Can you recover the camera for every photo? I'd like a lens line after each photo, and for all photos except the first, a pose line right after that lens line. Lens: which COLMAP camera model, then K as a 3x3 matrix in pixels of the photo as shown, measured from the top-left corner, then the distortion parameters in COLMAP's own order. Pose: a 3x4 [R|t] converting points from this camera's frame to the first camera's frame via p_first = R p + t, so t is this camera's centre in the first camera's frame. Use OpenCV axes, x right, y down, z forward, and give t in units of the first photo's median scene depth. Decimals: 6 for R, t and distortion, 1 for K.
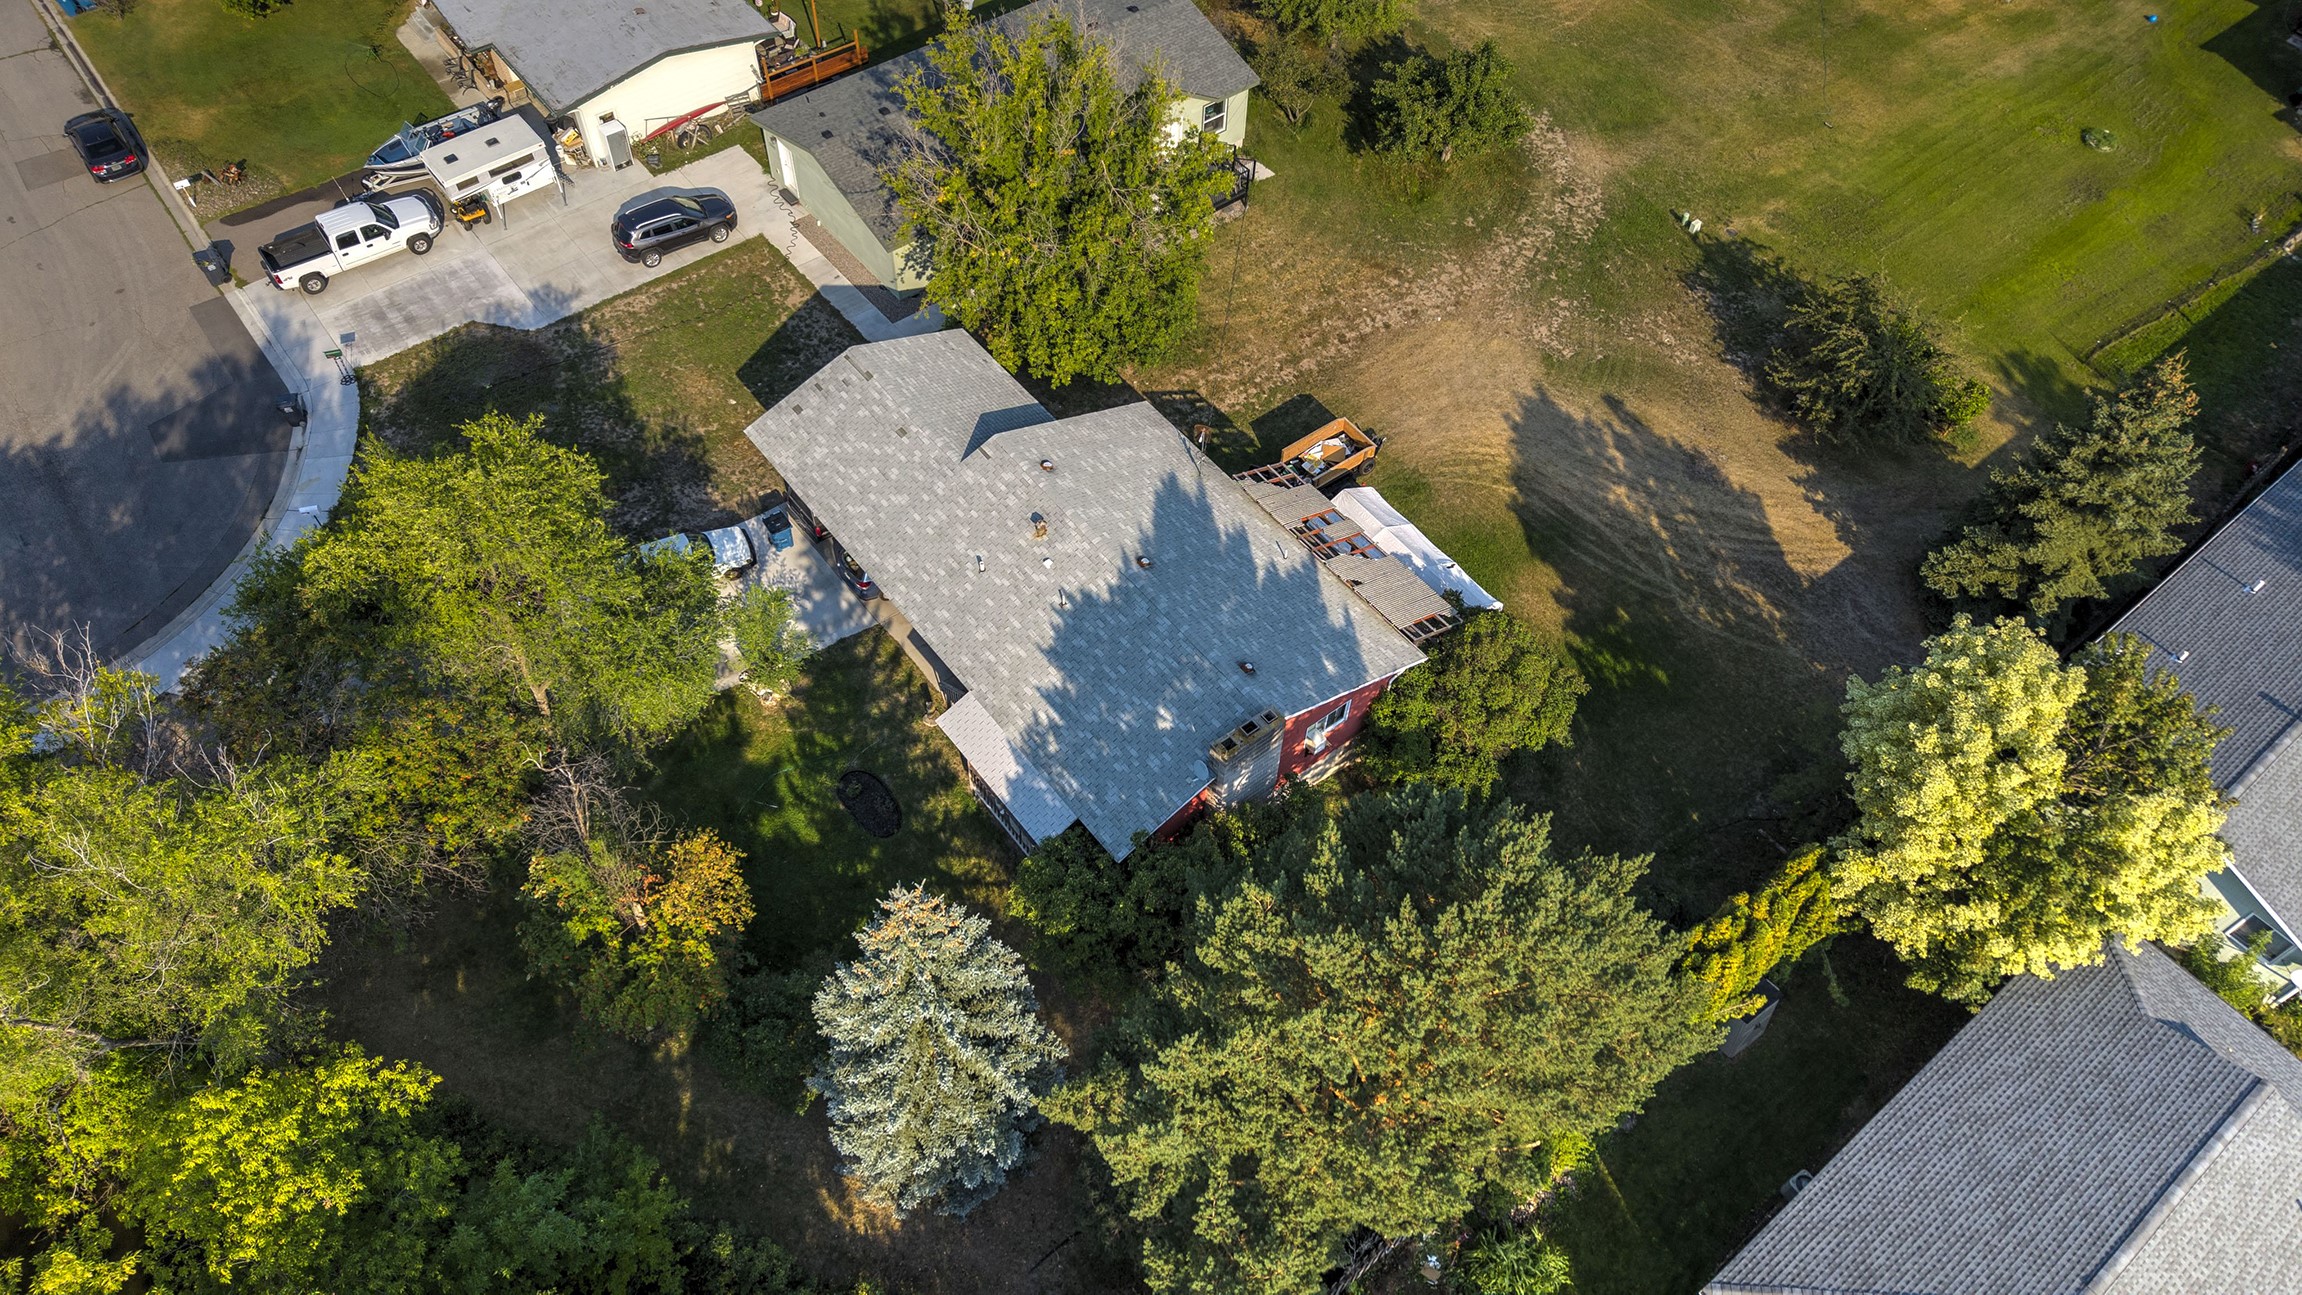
lens RADIAL K [[1520.7, 0, 1151.0], [0, 1520.7, 647.5], [0, 0, 1]] dist [0.006350, 0.005508]
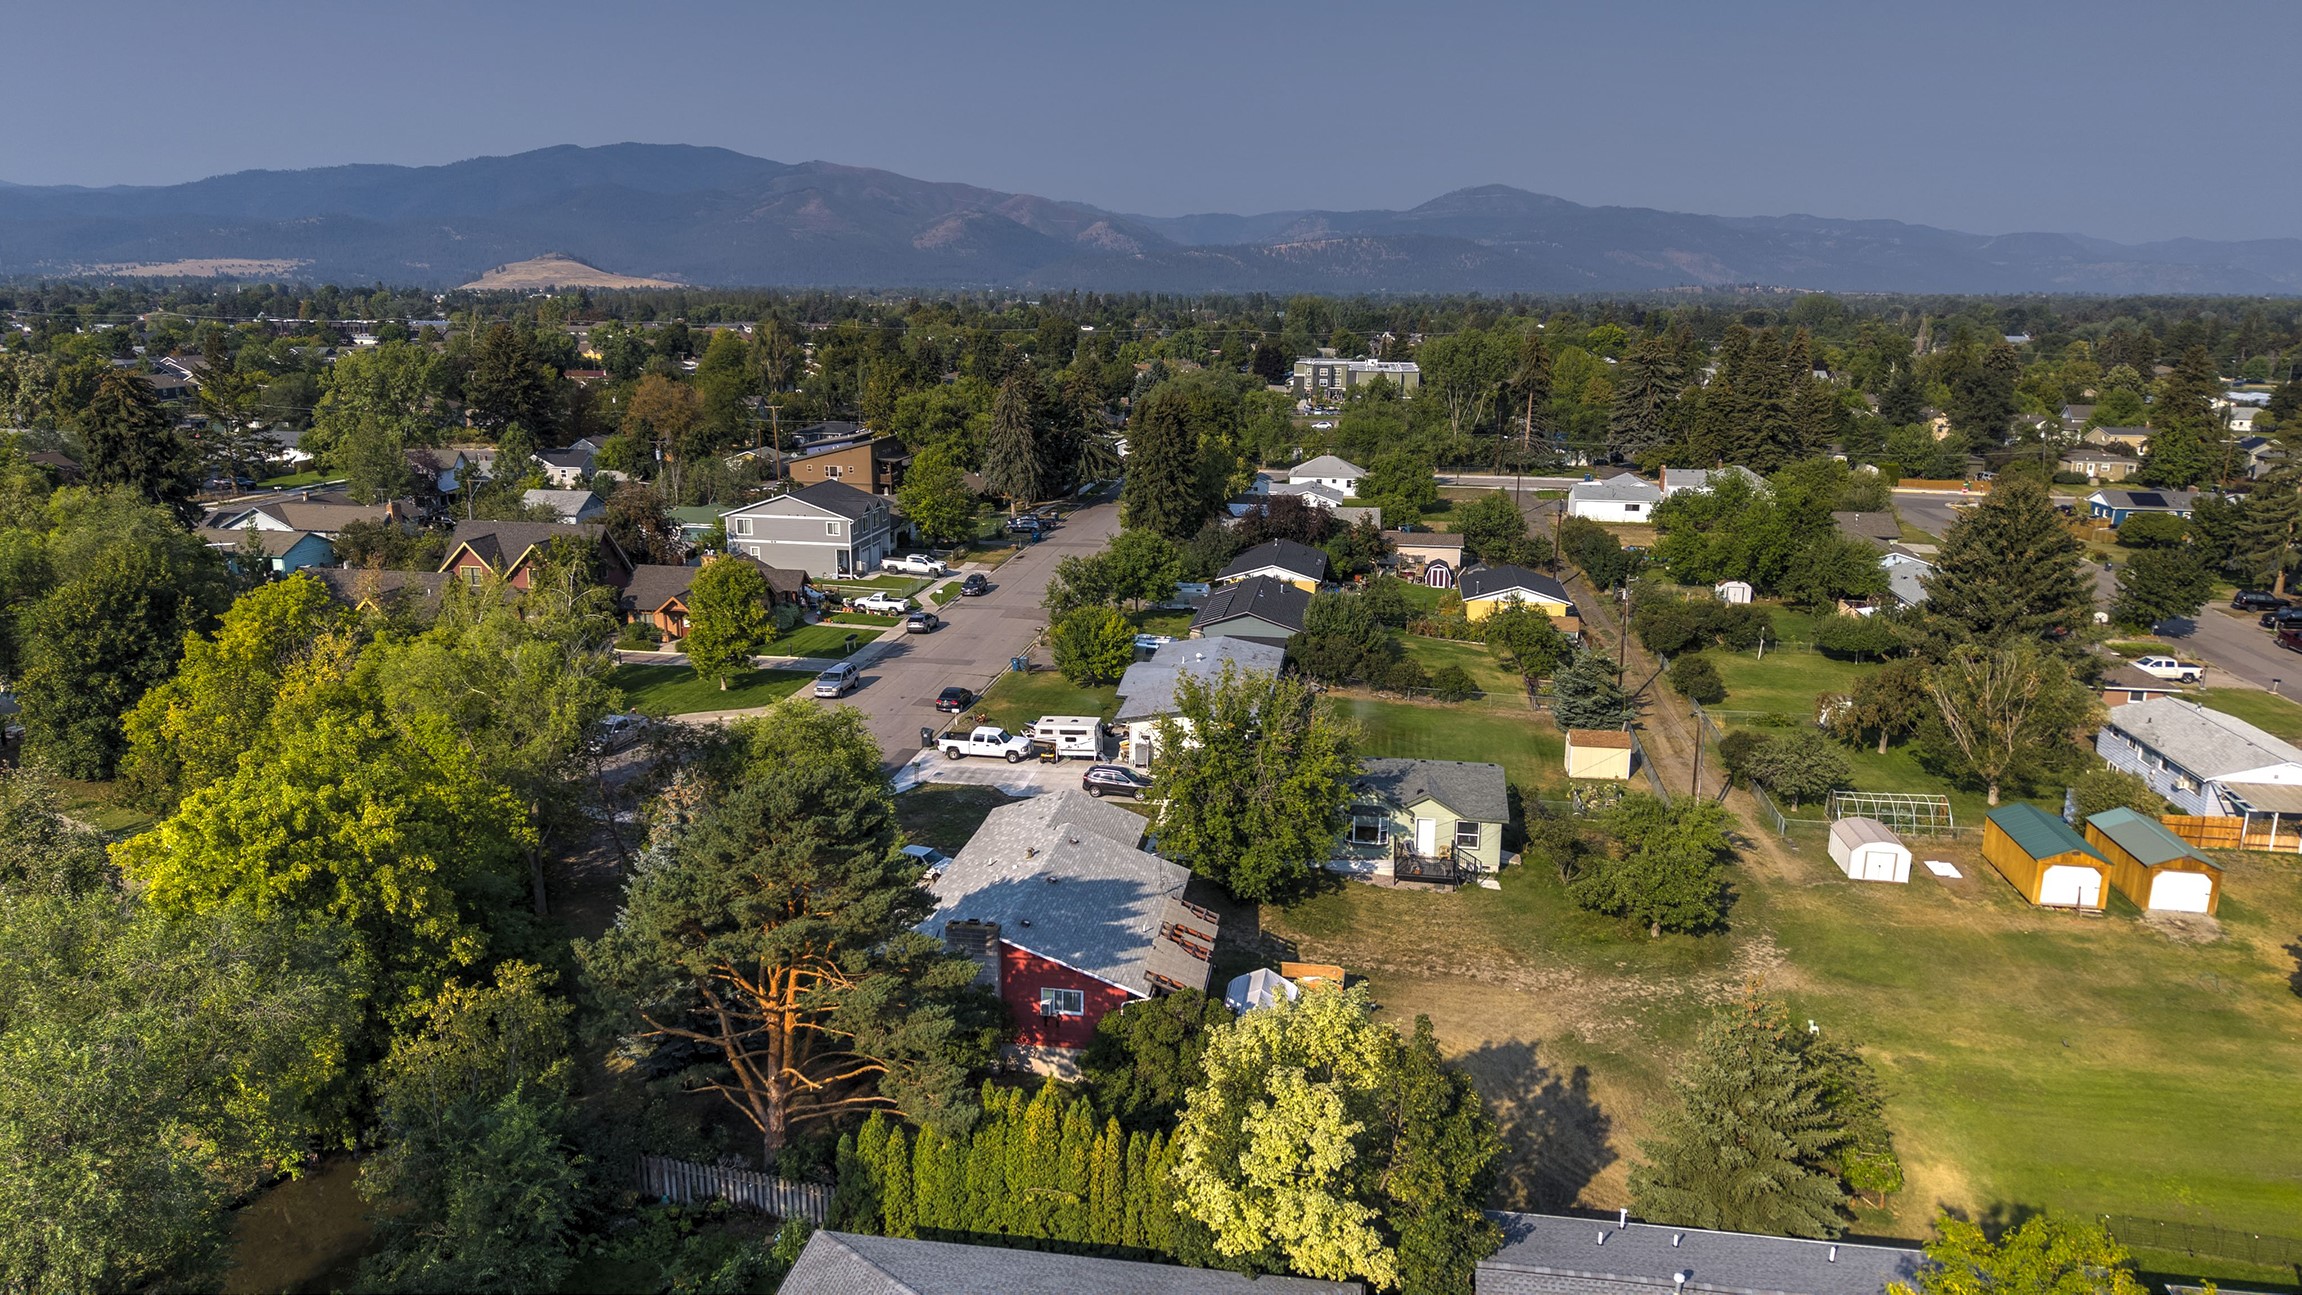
lens RADIAL K [[1532.2, 0, 1151.0], [0, 1532.2, 647.5], [0, 0, 1]] dist [0.070500, -0.092099]
pose [[0.682038, 0.146221, -0.716550, 0.847858], [-0.581906, 0.701973, -0.410633, 0.265760], [0.442955, 0.697032, 0.563859, 0.010265]]
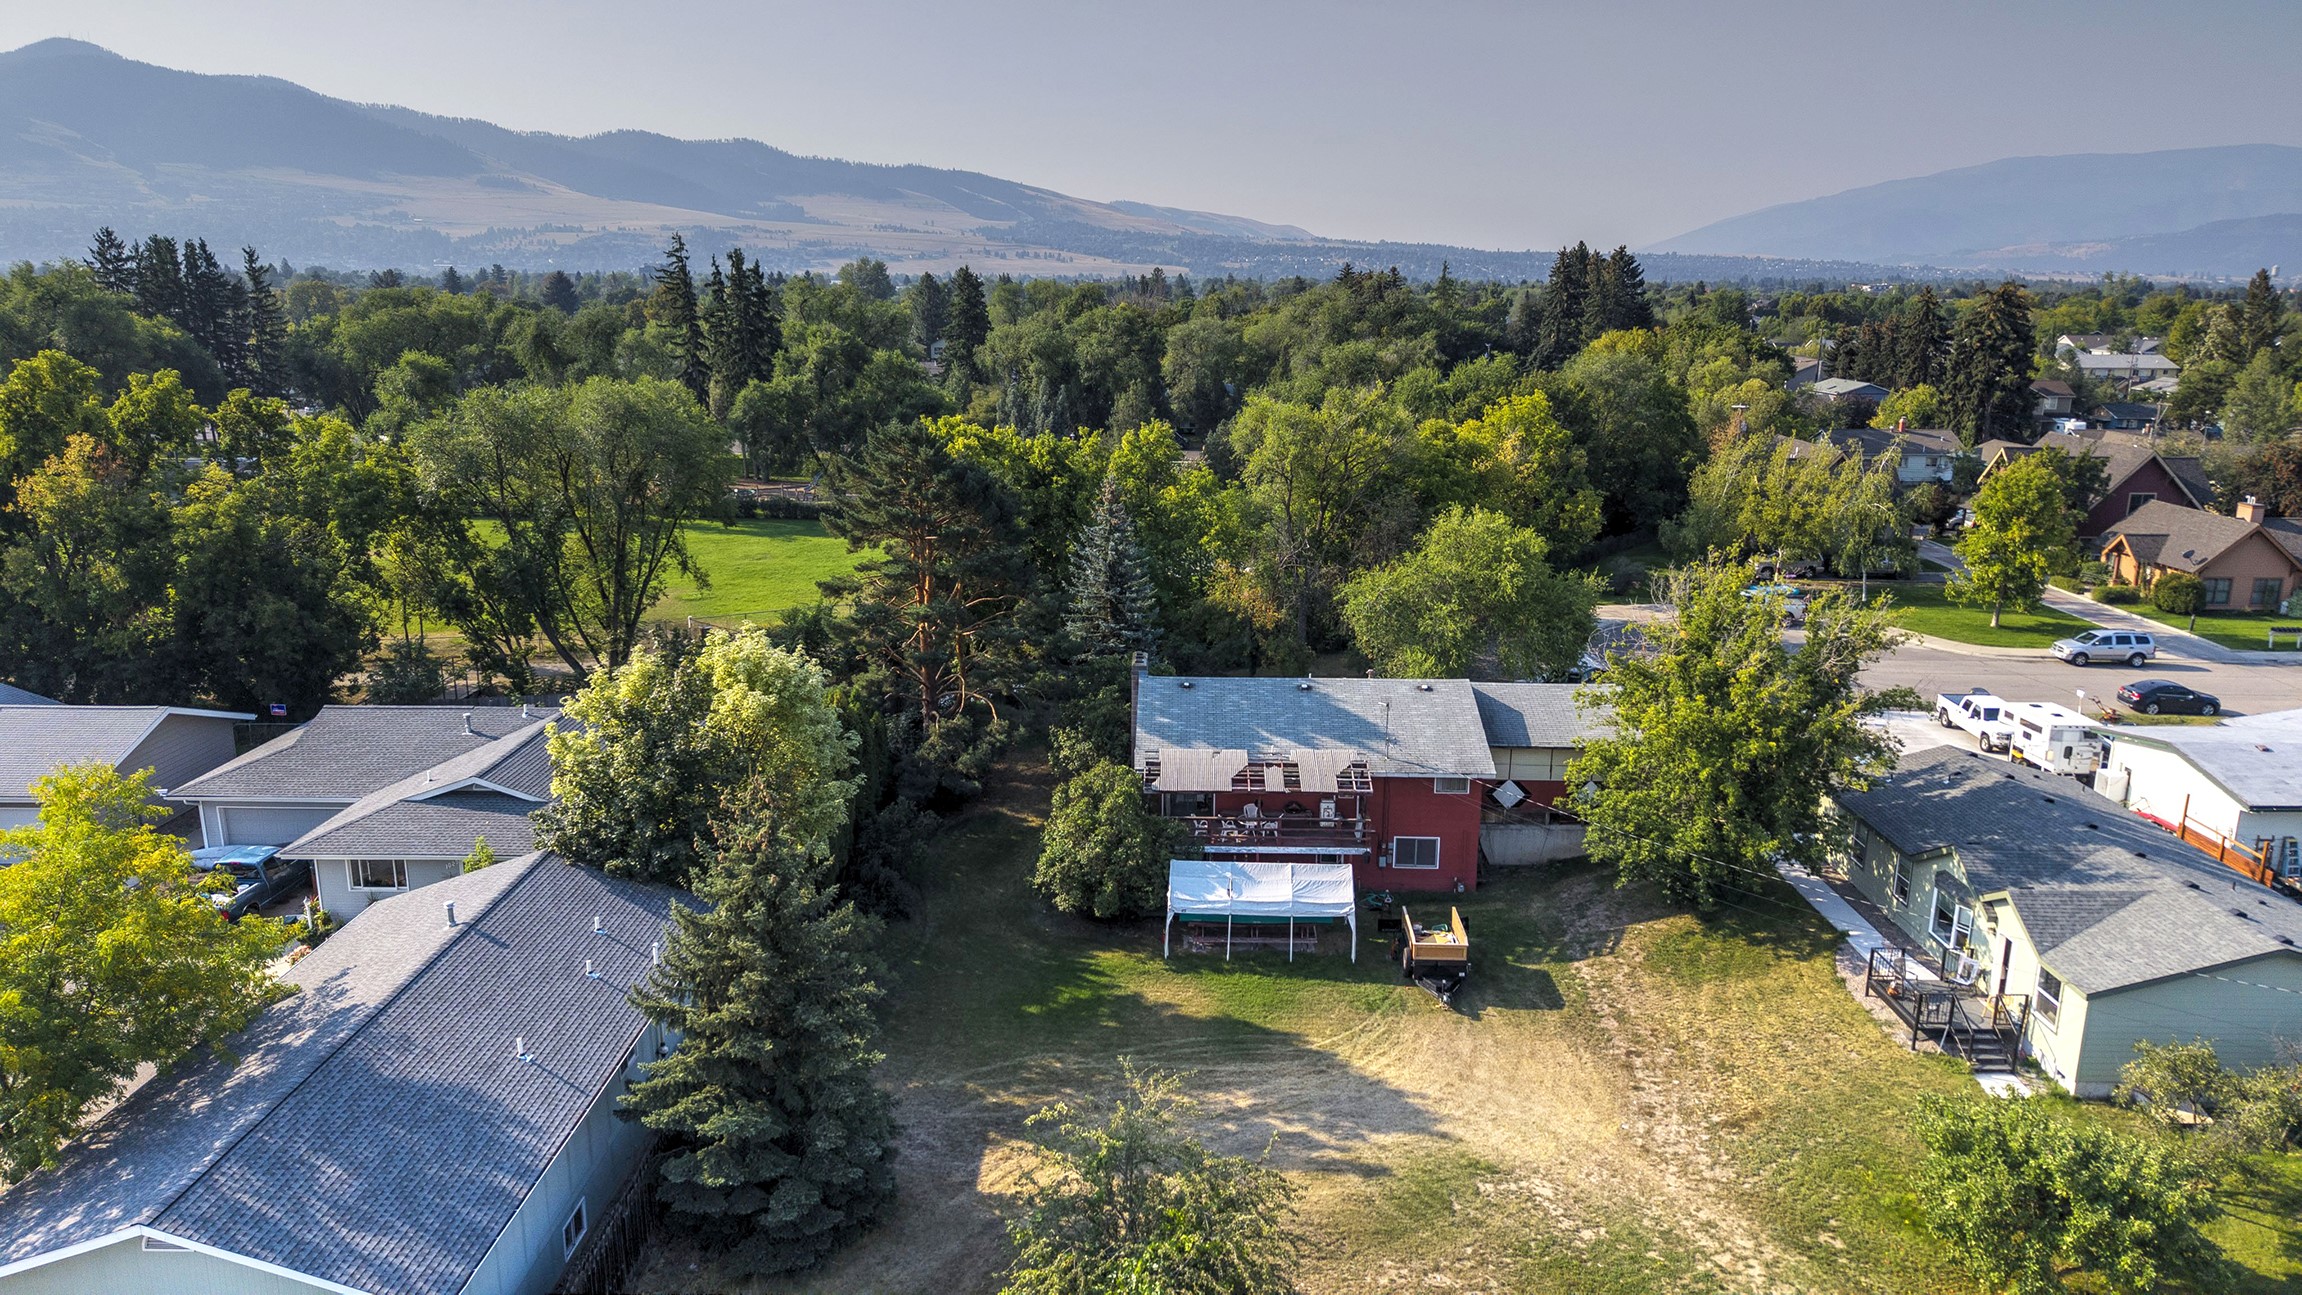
lens RADIAL K [[1535.2, 0, 1151.0], [0, 1535.2, 647.5], [0, 0, 1]] dist [0.038986, -0.047535]
pose [[-0.627712, 0.150455, -0.763768, 0.856044], [-0.641894, 0.455031, 0.617186, -0.630911], [0.440397, 0.877673, -0.189052, 0.877555]]
